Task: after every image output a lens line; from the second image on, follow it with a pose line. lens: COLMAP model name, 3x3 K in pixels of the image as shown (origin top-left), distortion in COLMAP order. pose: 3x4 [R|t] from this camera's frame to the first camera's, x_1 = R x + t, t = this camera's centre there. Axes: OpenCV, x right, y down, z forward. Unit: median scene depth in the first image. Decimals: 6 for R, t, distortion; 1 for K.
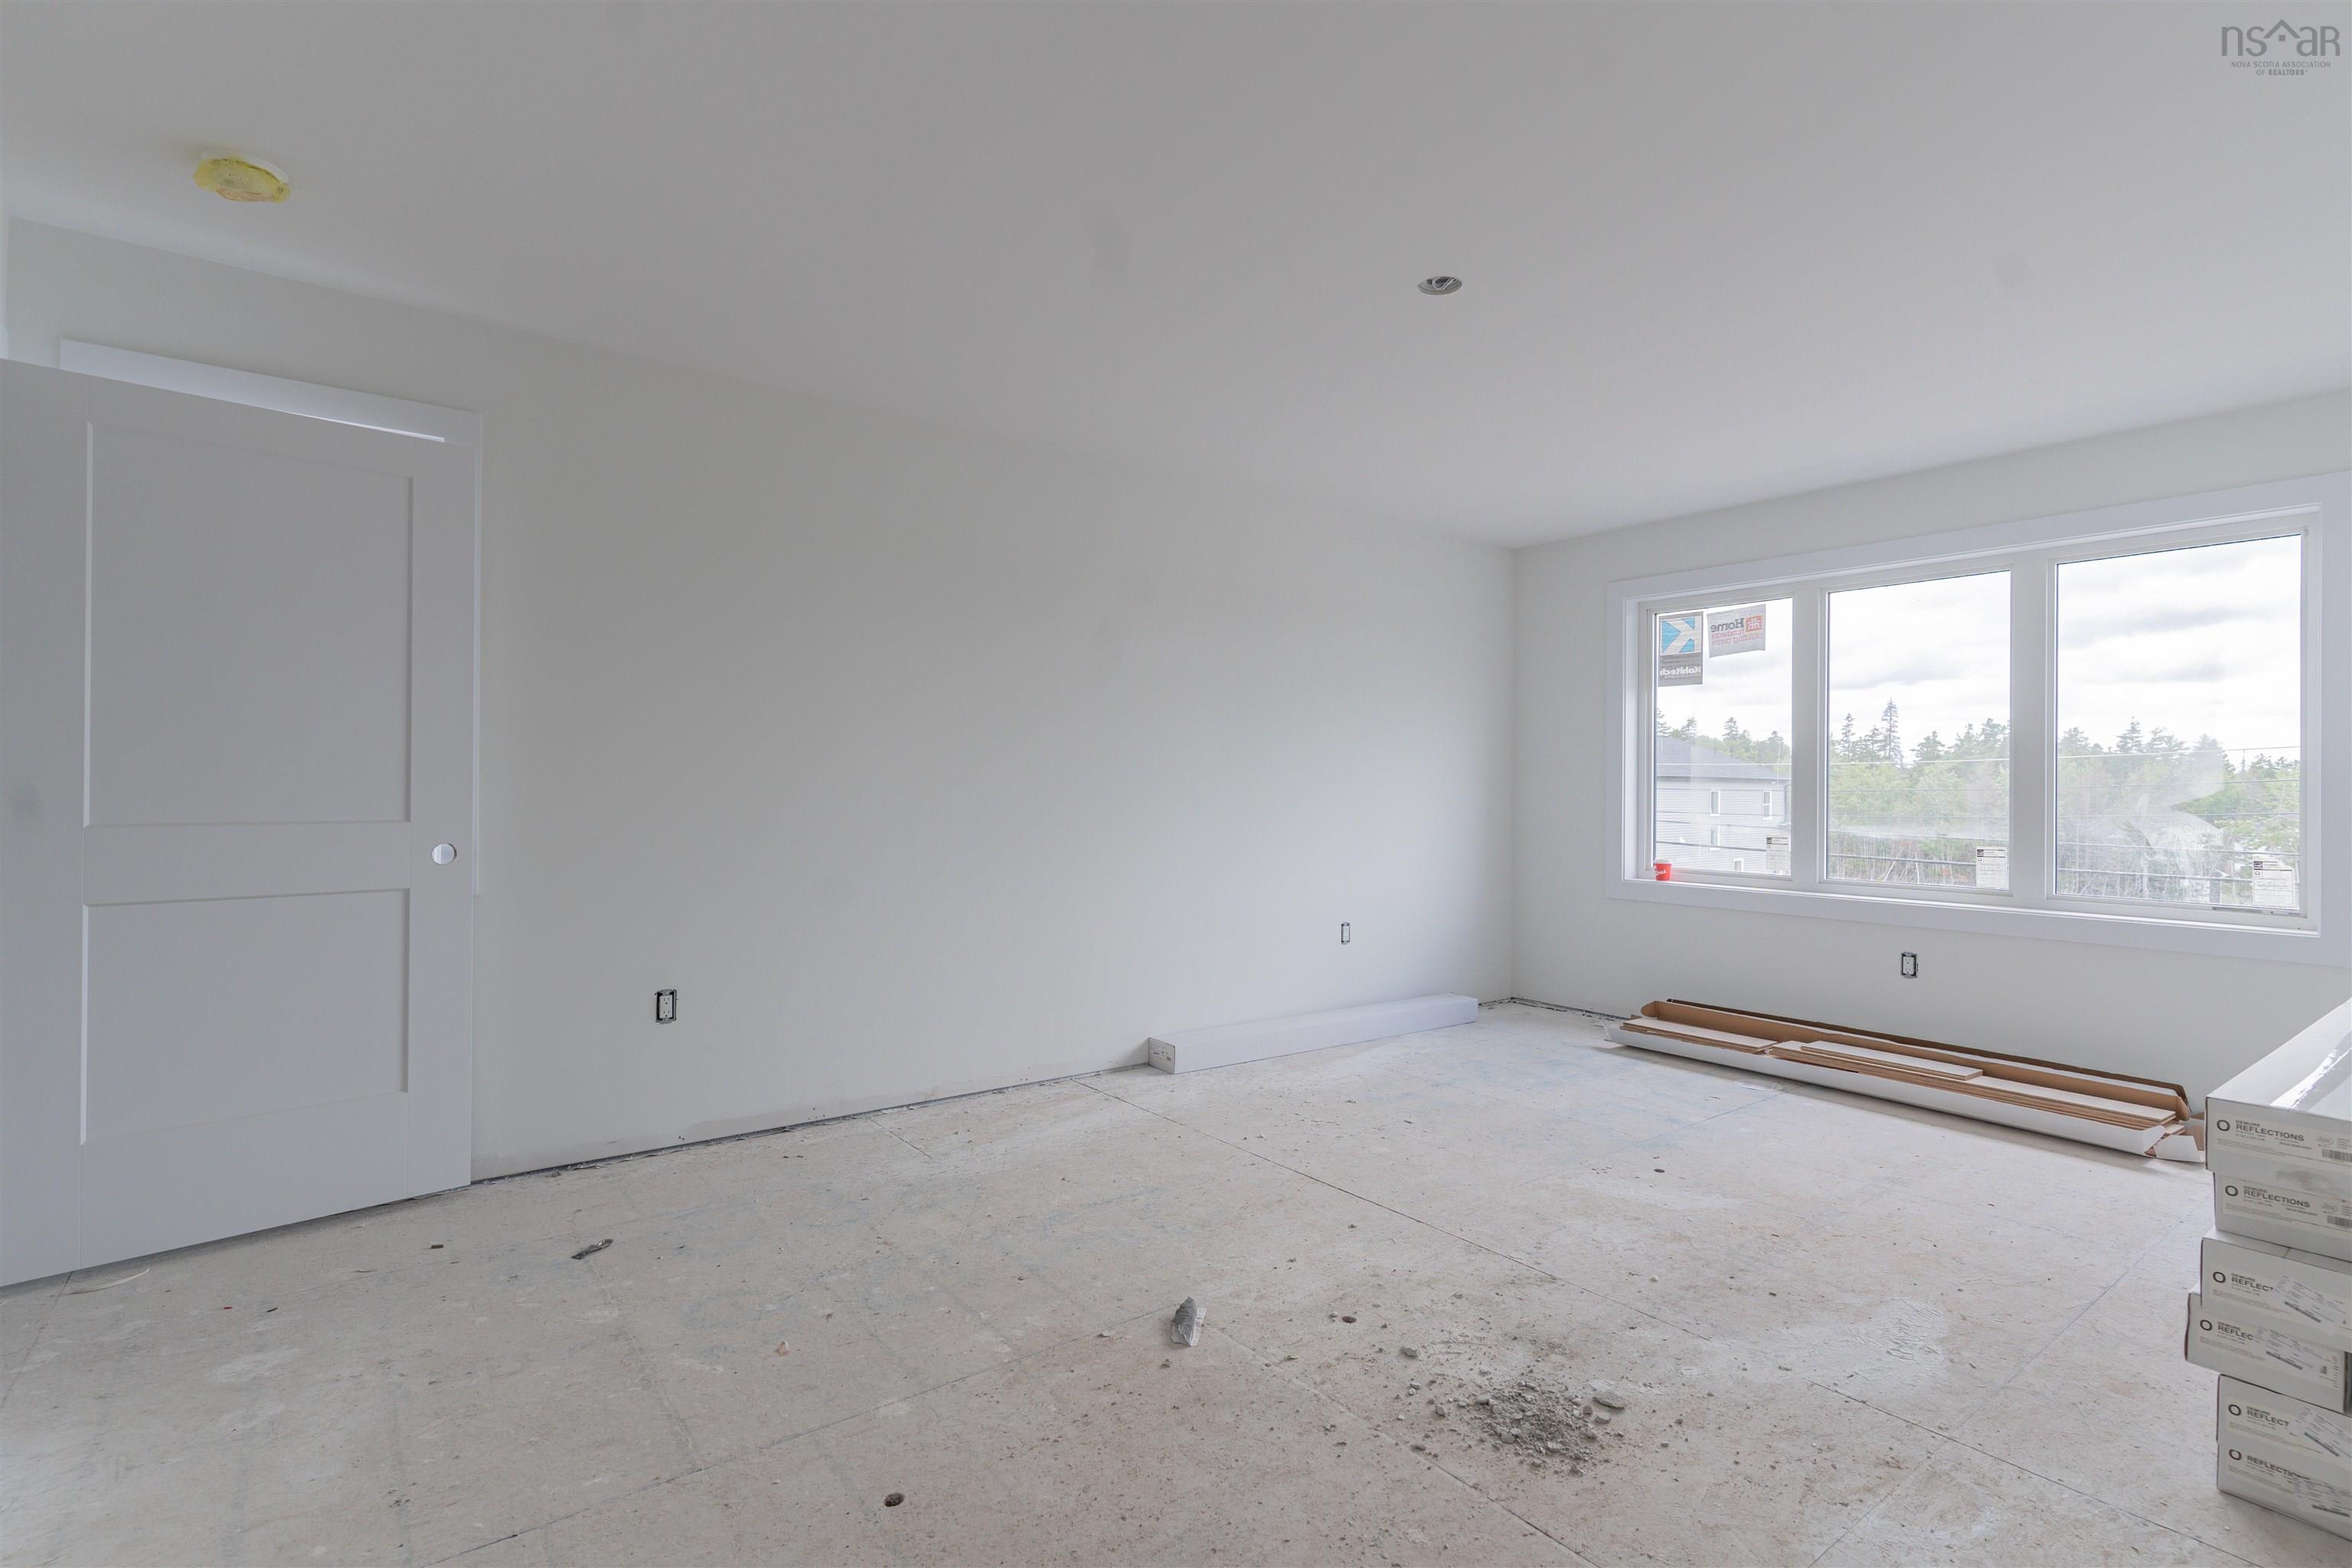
lens RADIAL K [[1108.4, 0, 1173.8], [0, 1108.4, 783.9], [0, 0, 1]] dist [0.000121, 0.000841]
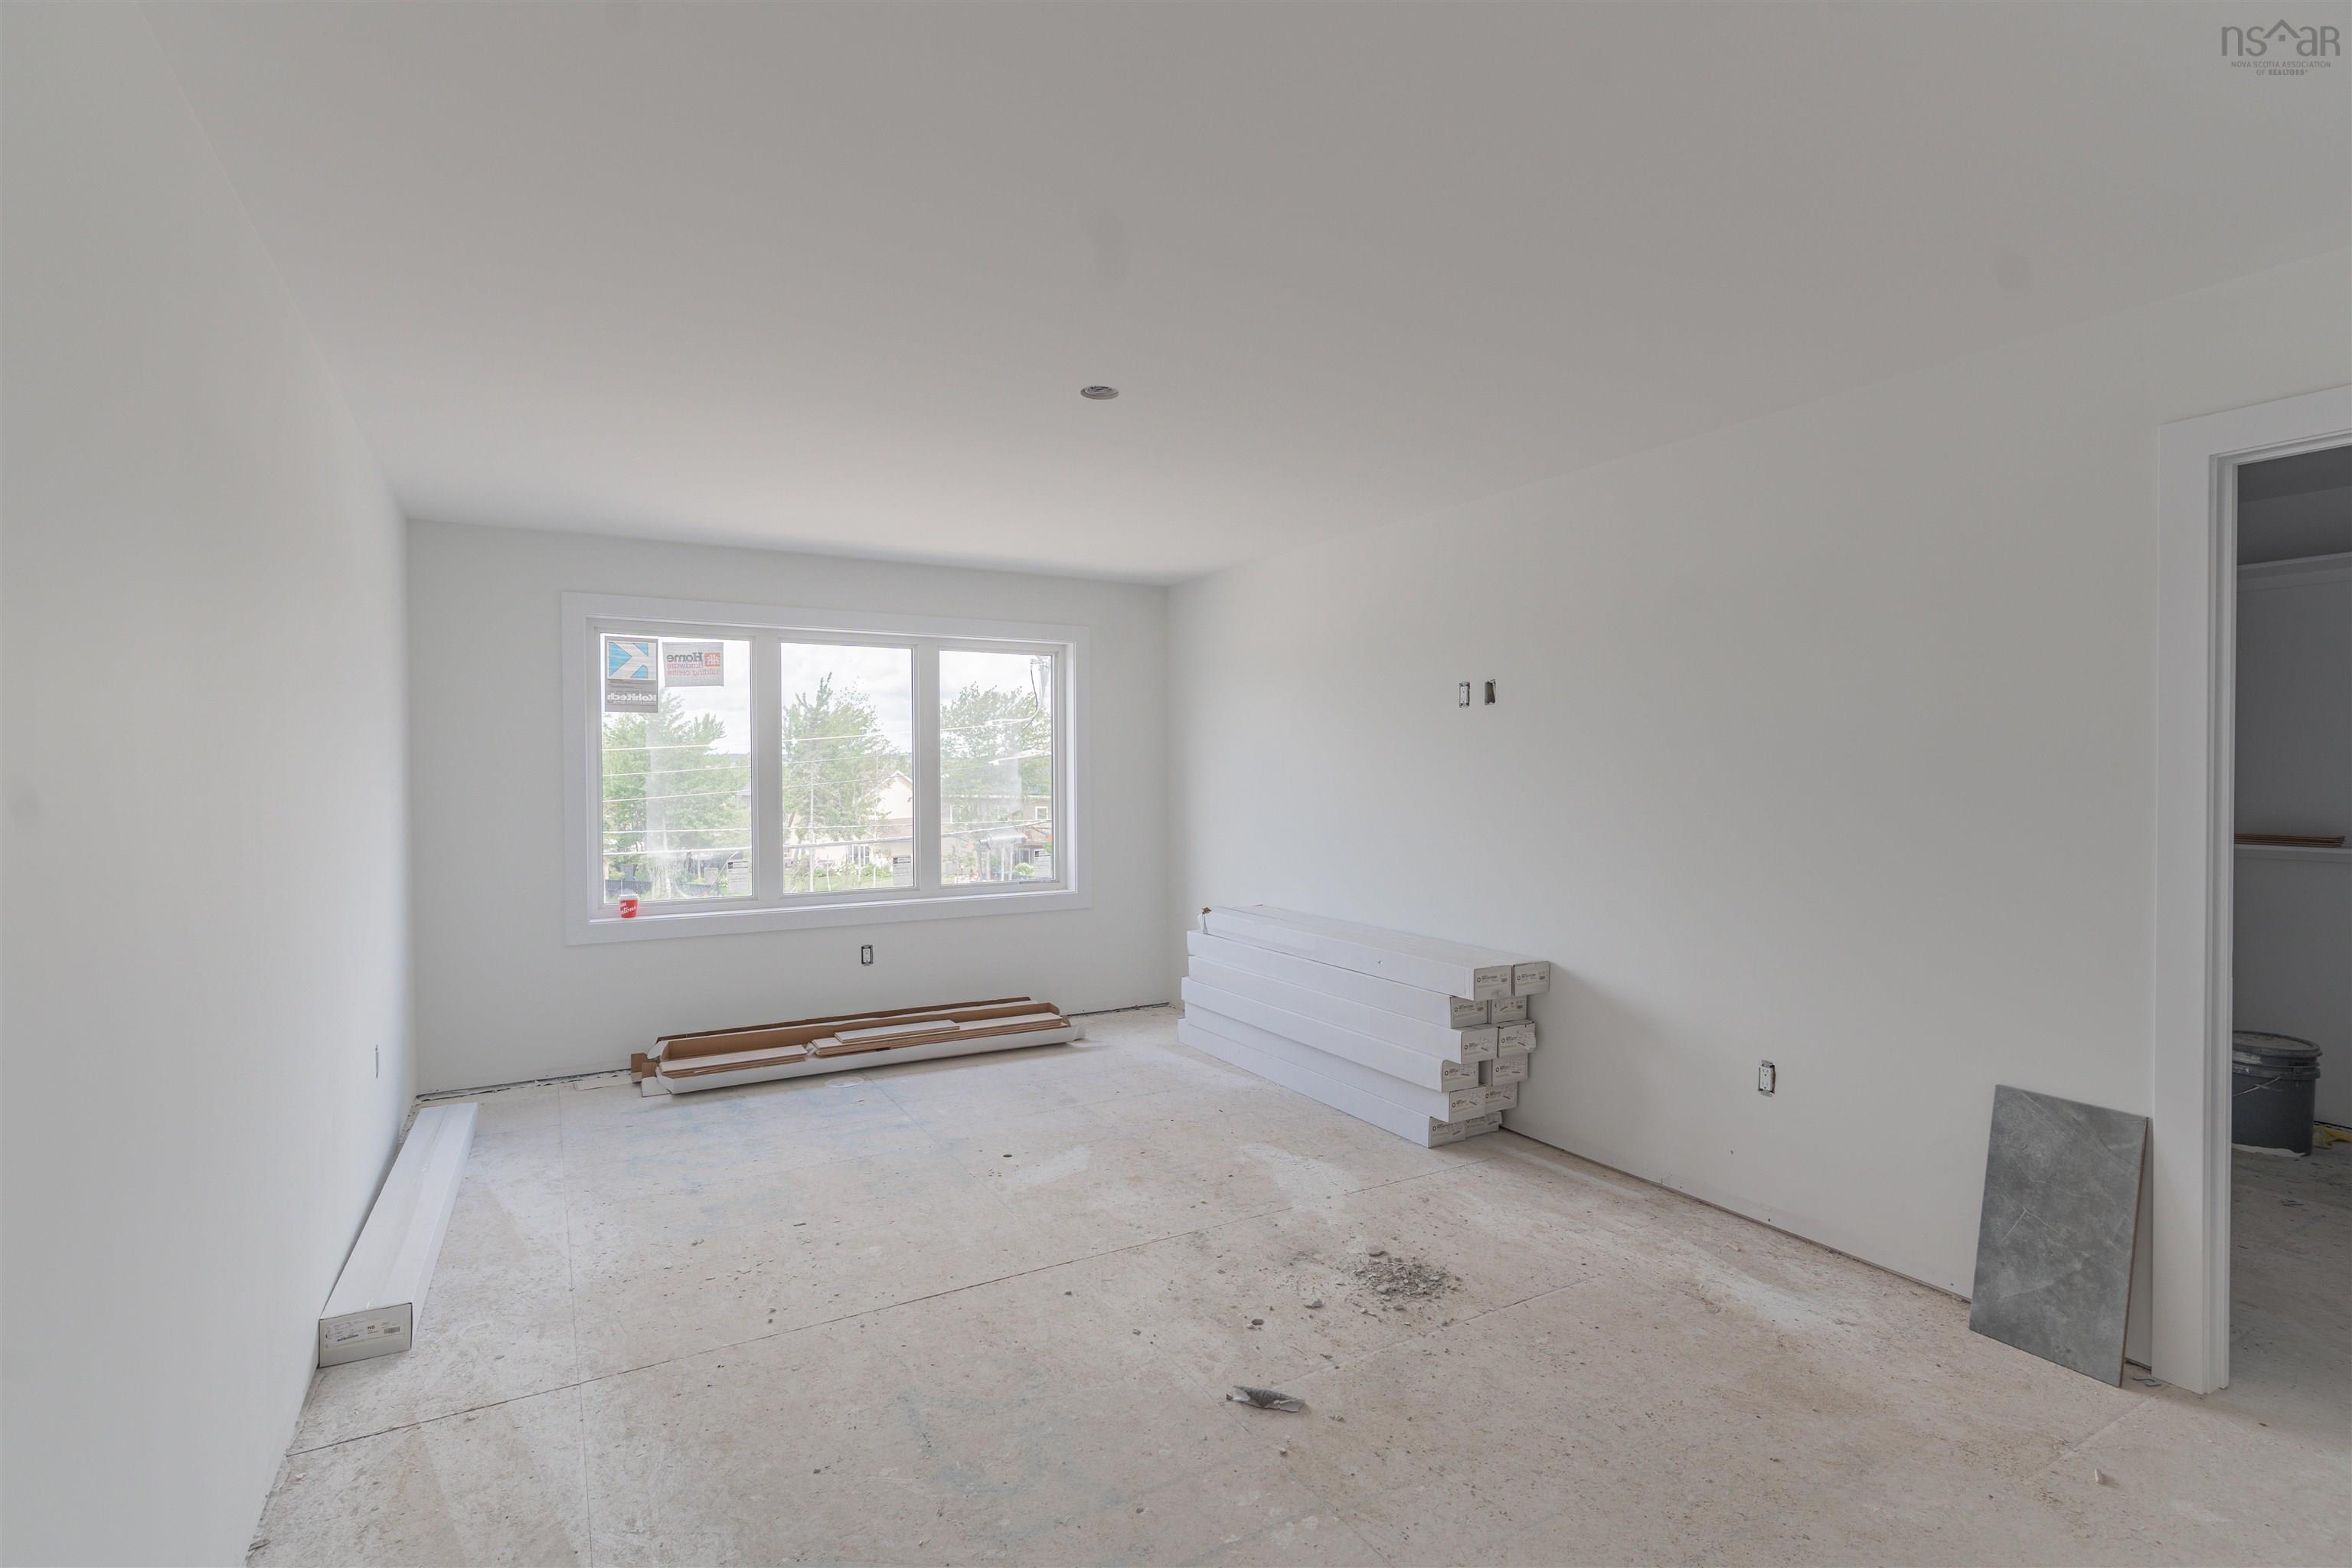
lens RADIAL K [[1108.4, 0, 1173.8], [0, 1108.4, 783.9], [0, 0, 1]] dist [0.000121, 0.000841]
pose [[0.129579, -0.024758, 0.991260, -0.595418], [0.003723, 0.999693, 0.024482, -0.066362], [-0.991562, 0.000518, 0.129631, 0.560872]]
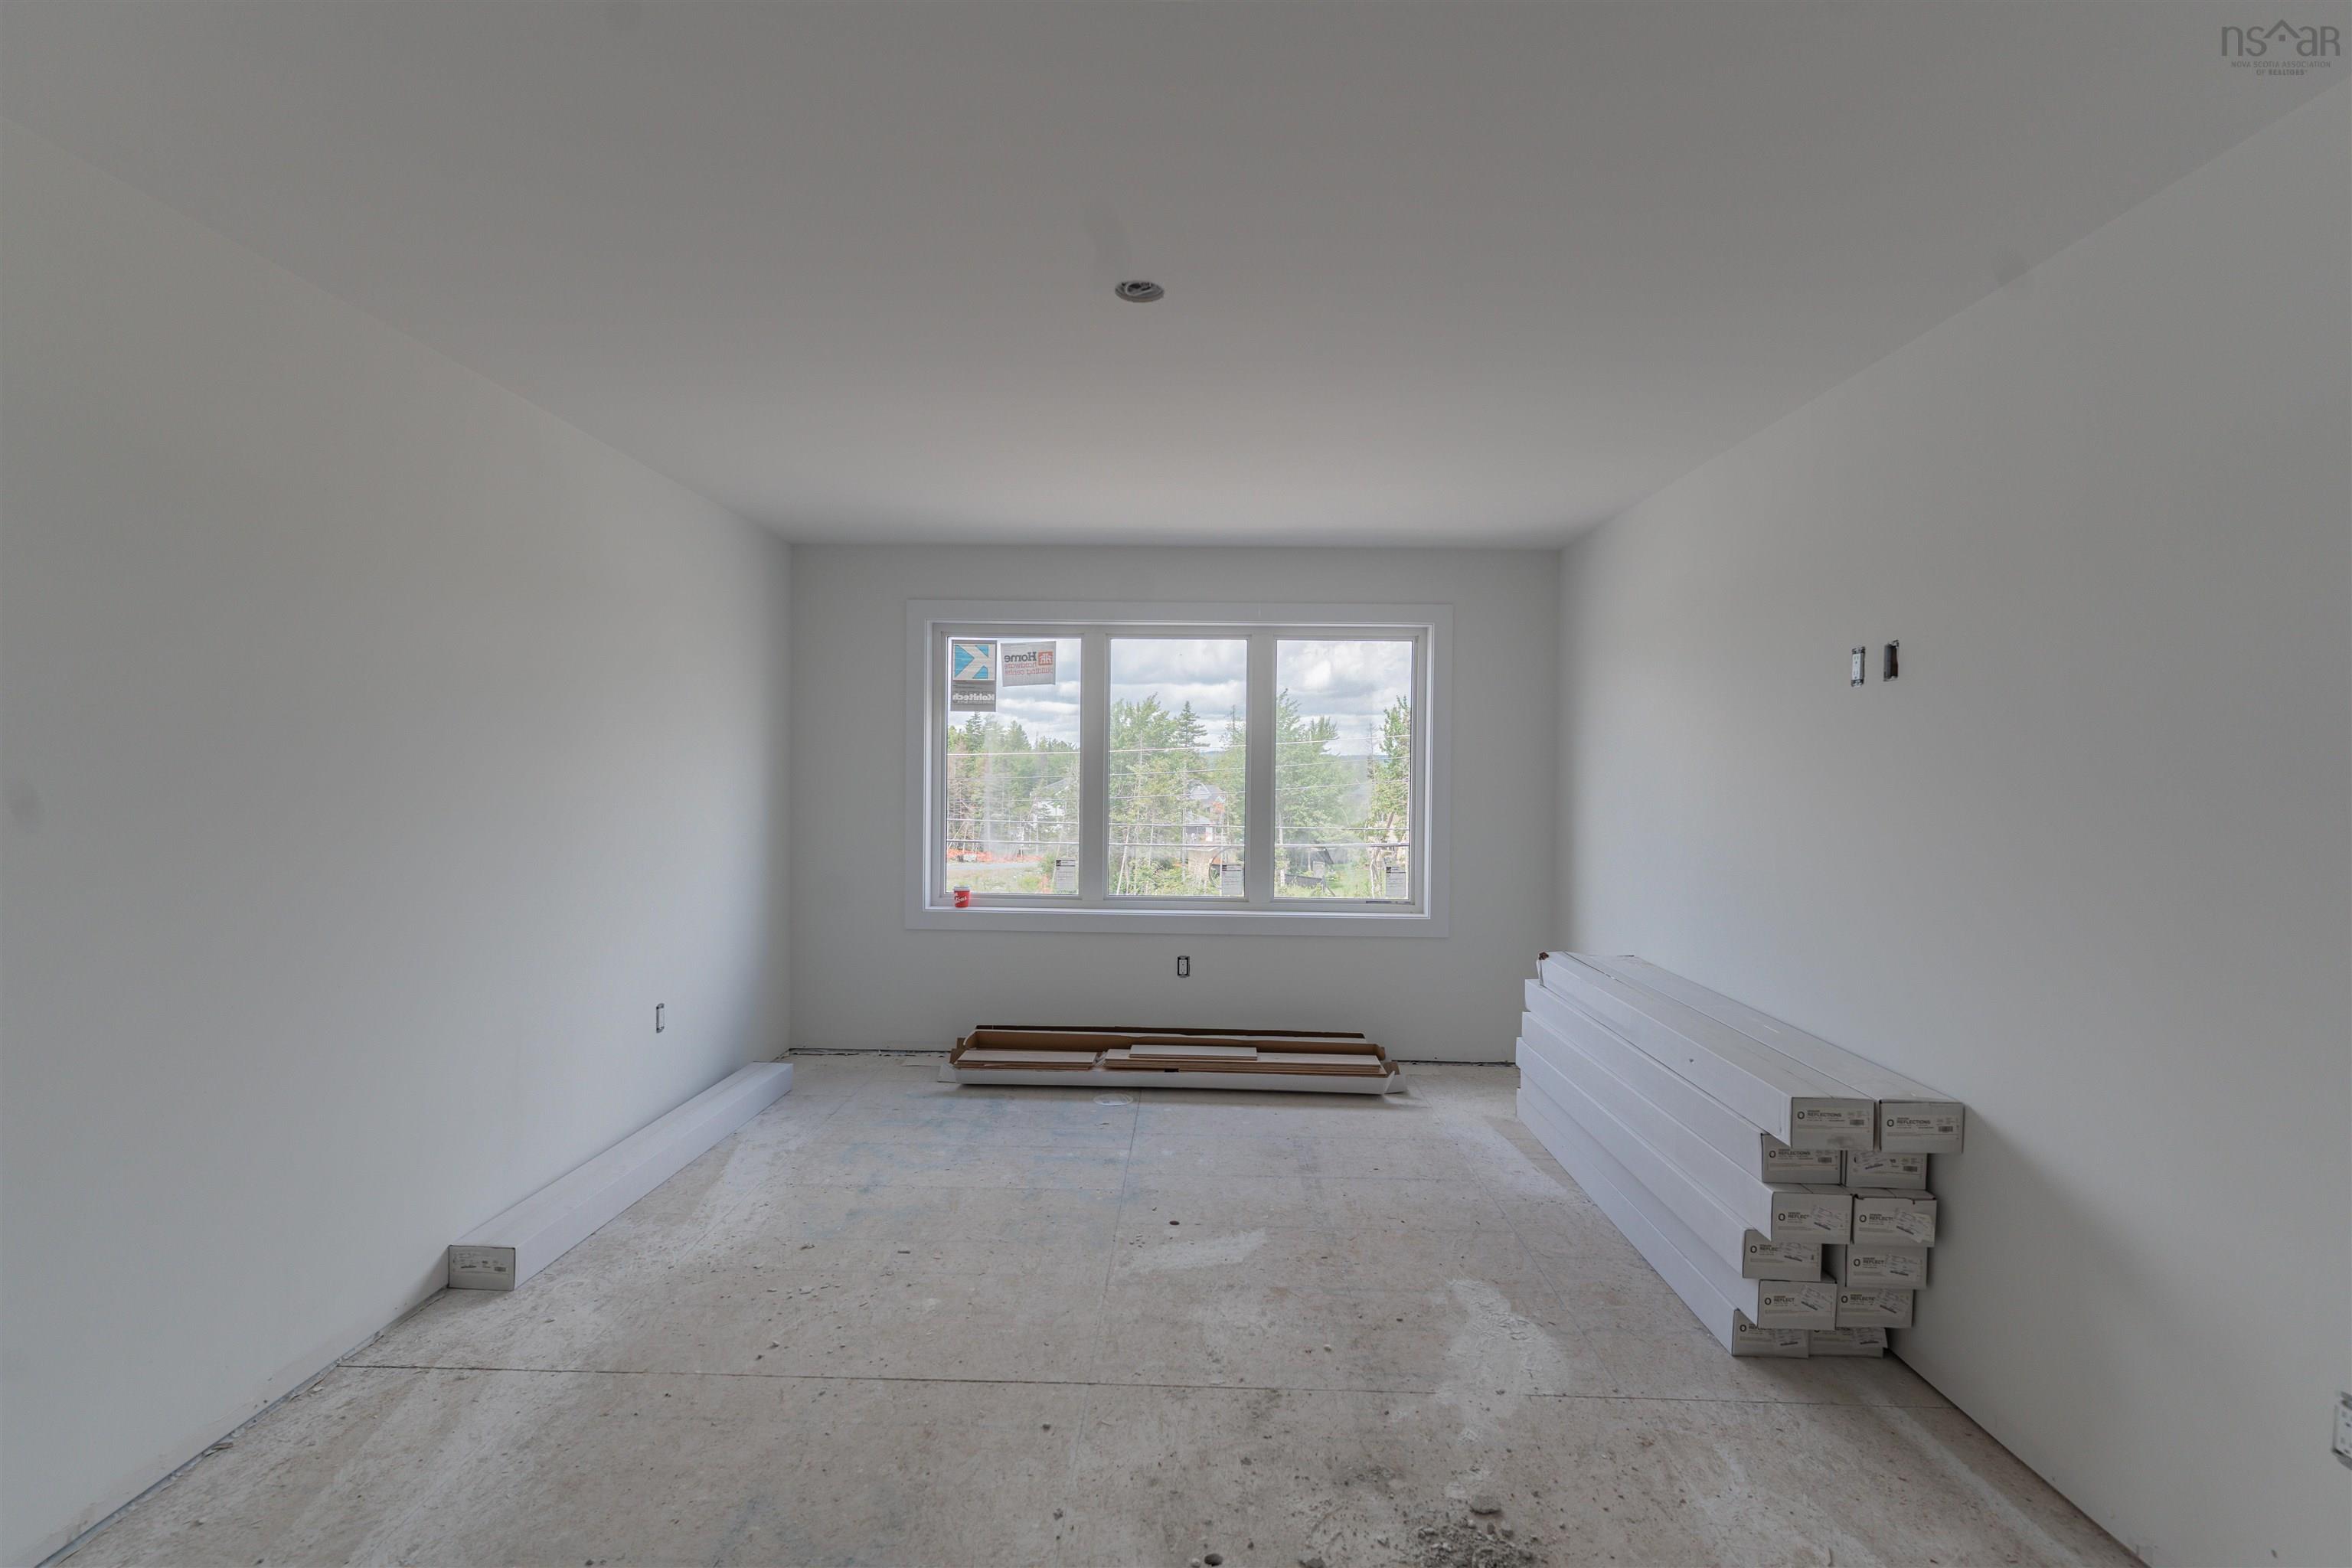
lens RADIAL K [[1108.4, 0, 1173.8], [0, 1108.4, 783.9], [0, 0, 1]] dist [0.000121, 0.000841]
pose [[0.624544, -0.013413, 0.780875, -0.294679], [-0.007028, 0.999715, 0.022794, -0.064695], [-0.780958, -0.019724, 0.624272, 0.313436]]
